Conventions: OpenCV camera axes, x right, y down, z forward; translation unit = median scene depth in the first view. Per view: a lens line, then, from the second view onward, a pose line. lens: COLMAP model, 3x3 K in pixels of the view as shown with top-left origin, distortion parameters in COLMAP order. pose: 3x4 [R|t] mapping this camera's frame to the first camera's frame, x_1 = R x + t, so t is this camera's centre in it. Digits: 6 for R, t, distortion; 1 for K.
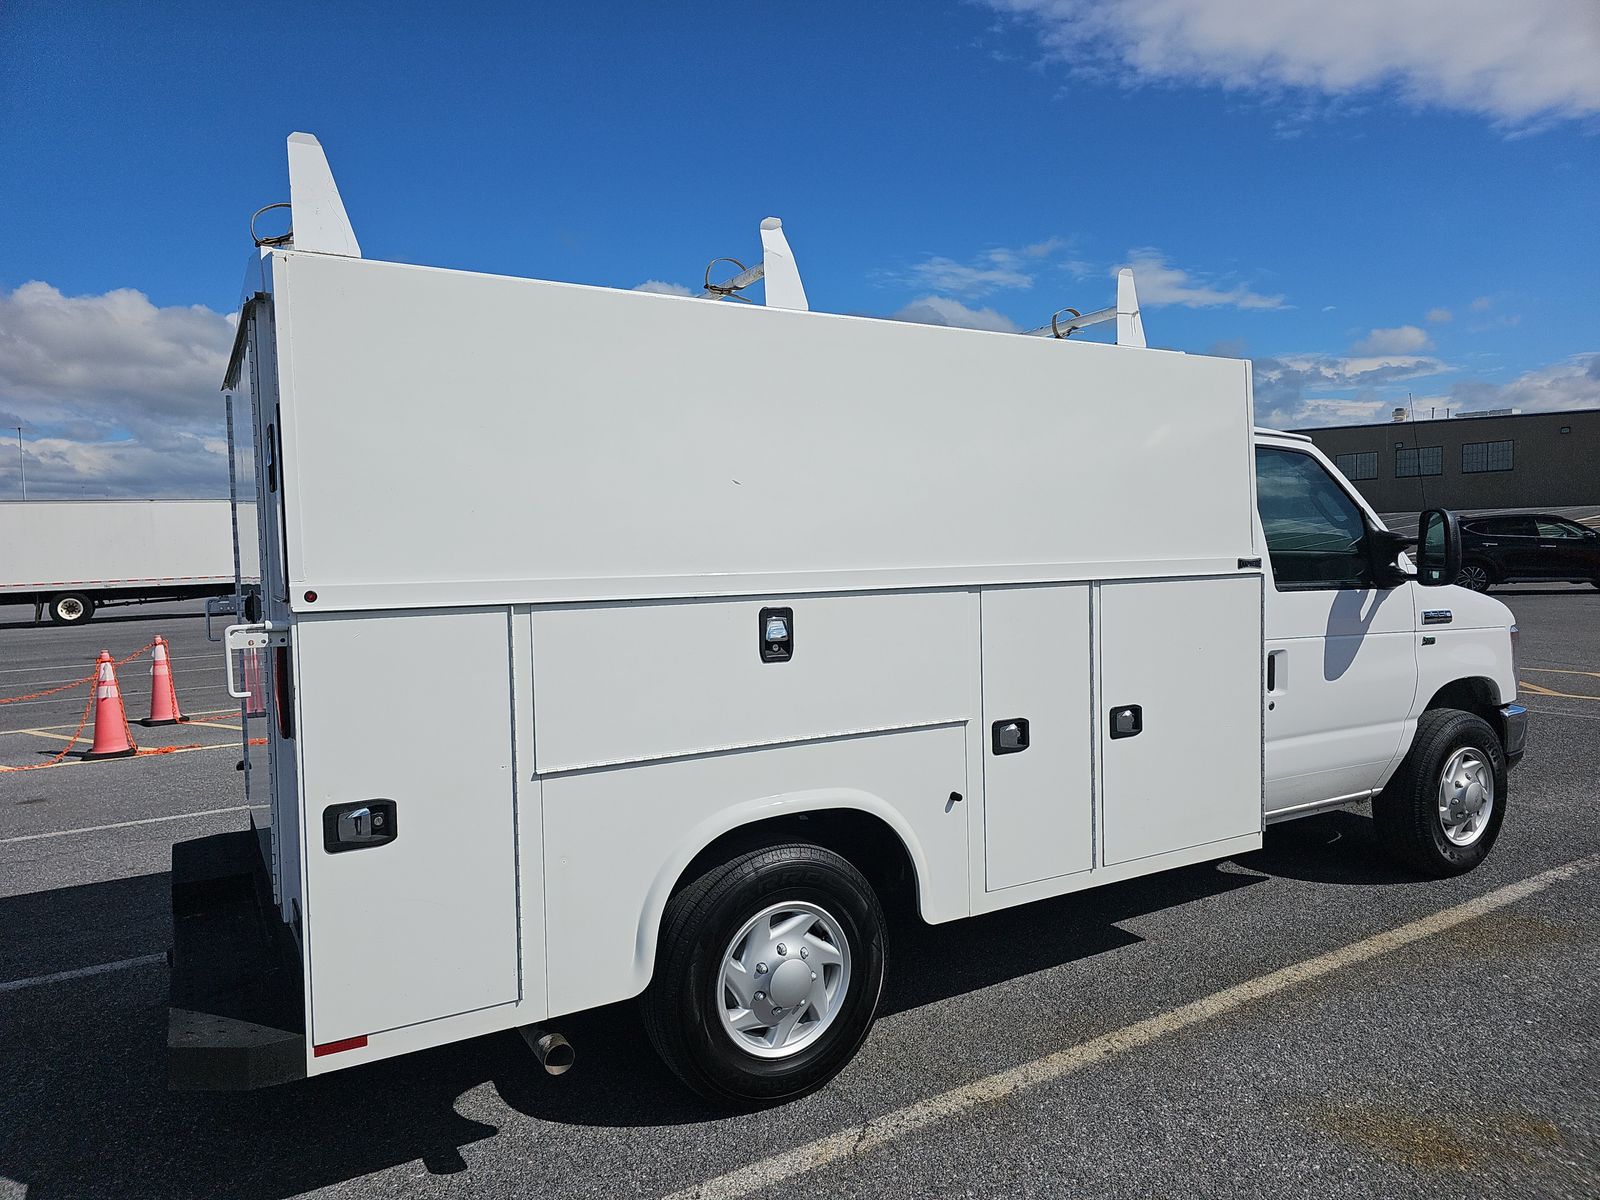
lens RADIAL K [[1064.0, 0, 791.9], [0, 1064.0, 606.0], [0, 0, 1]] dist [0.034374, -0.024647]
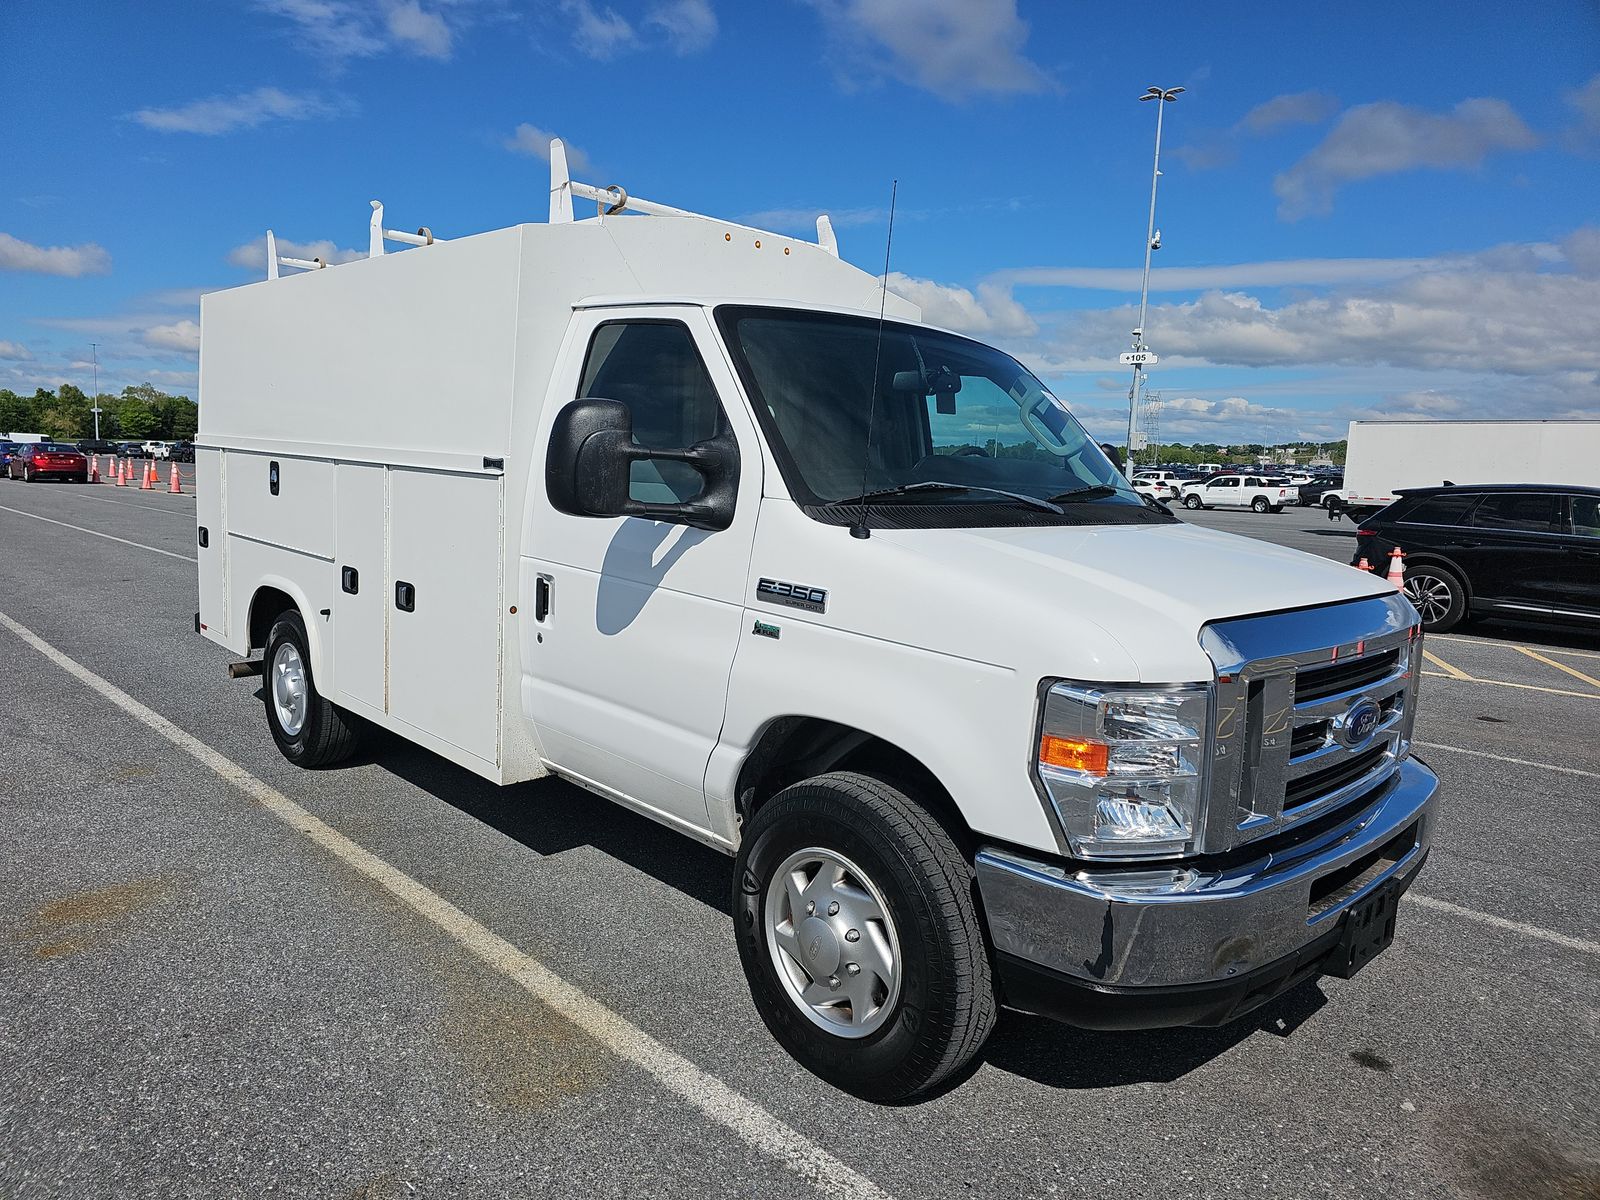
lens RADIAL K [[1064.0, 0, 799.8], [0, 1064.0, 591.7], [0, 0, 1]] dist [0.034374, -0.024647]
pose [[0.241770, 0.149517, -0.958745, 1.261153], [-0.110821, 0.985847, 0.125797, -0.069170], [0.963985, 0.075835, 0.254917, 0.952404]]
